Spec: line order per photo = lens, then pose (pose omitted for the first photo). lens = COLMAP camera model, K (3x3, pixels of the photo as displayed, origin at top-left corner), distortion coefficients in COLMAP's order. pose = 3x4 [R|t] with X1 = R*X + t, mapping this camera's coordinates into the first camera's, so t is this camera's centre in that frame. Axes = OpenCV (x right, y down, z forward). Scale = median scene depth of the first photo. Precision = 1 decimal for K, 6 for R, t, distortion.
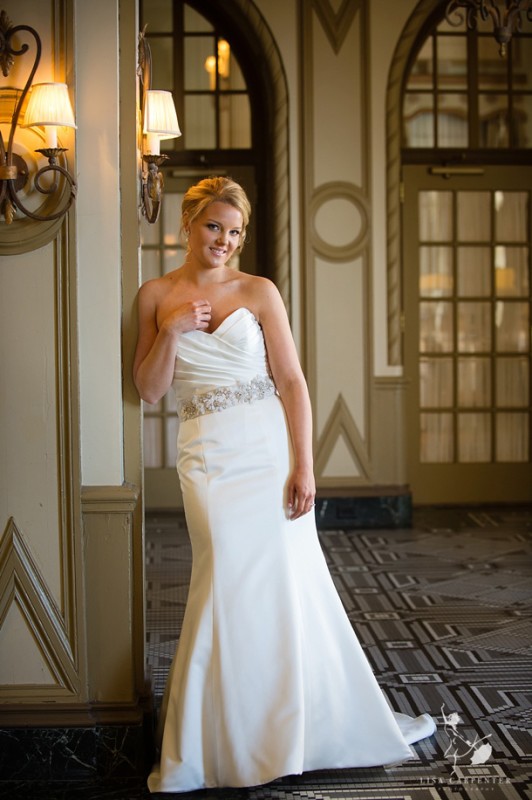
lens RADIAL K [[1820.1, 0, 266.0], [0, 1820.1, 400.0], [0, 0, 1]] dist [-0.255344, -0.055527]
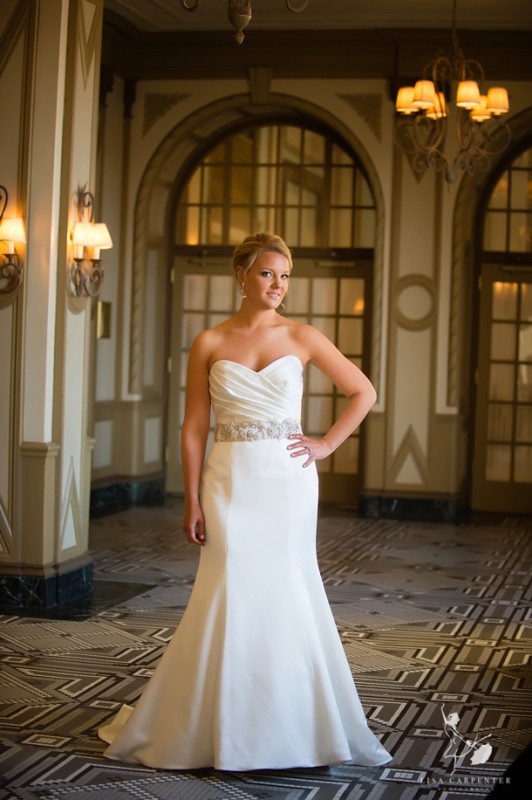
lens RADIAL K [[1588.1, 0, 266.0], [0, 1588.1, 400.0], [0, 0, 1]] dist [-0.321121, -0.031366]
pose [[0.961972, 0.055259, -0.267502, 0.335952], [-0.063760, 0.997696, -0.023192, 0.017095], [0.265604, 0.039366, 0.963278, -0.270851]]
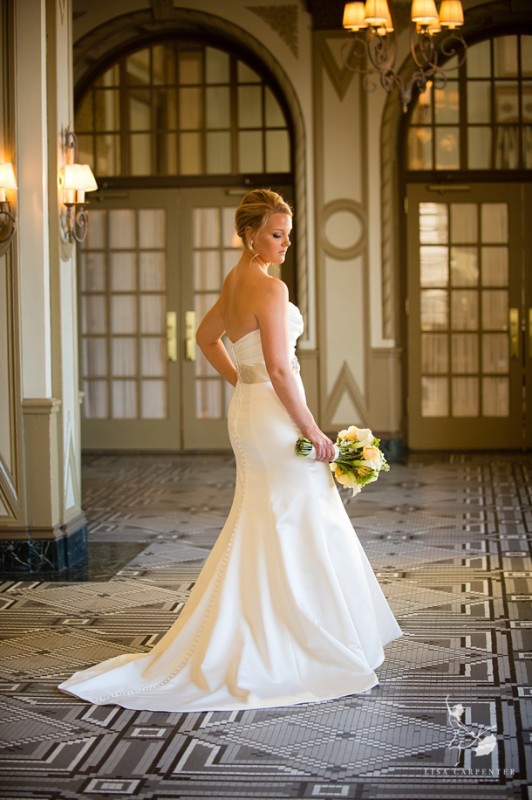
lens RADIAL K [[1847.7, 0, 266.0], [0, 1847.7, 400.0], [0, 0, 1]] dist [-0.245319, 0.066219]
pose [[0.989051, 0.008170, -0.147344, 0.233612], [-0.007508, 0.999959, 0.005050, 0.023998], [0.147380, -0.003888, 0.989072, -0.417179]]
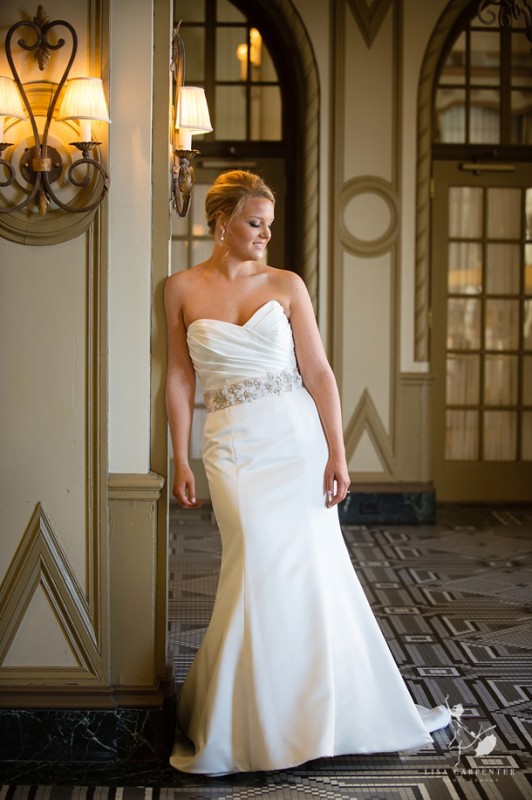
lens RADIAL K [[1864.8, 0, 266.0], [0, 1864.8, 400.0], [0, 0, 1]] dist [-0.224600, -0.255276]
pose [[0.999694, 0.020565, -0.013729, 0.000350], [-0.020523, 0.999784, 0.003175, 0.000699], [0.013791, -0.002892, 0.999901, -0.028348]]
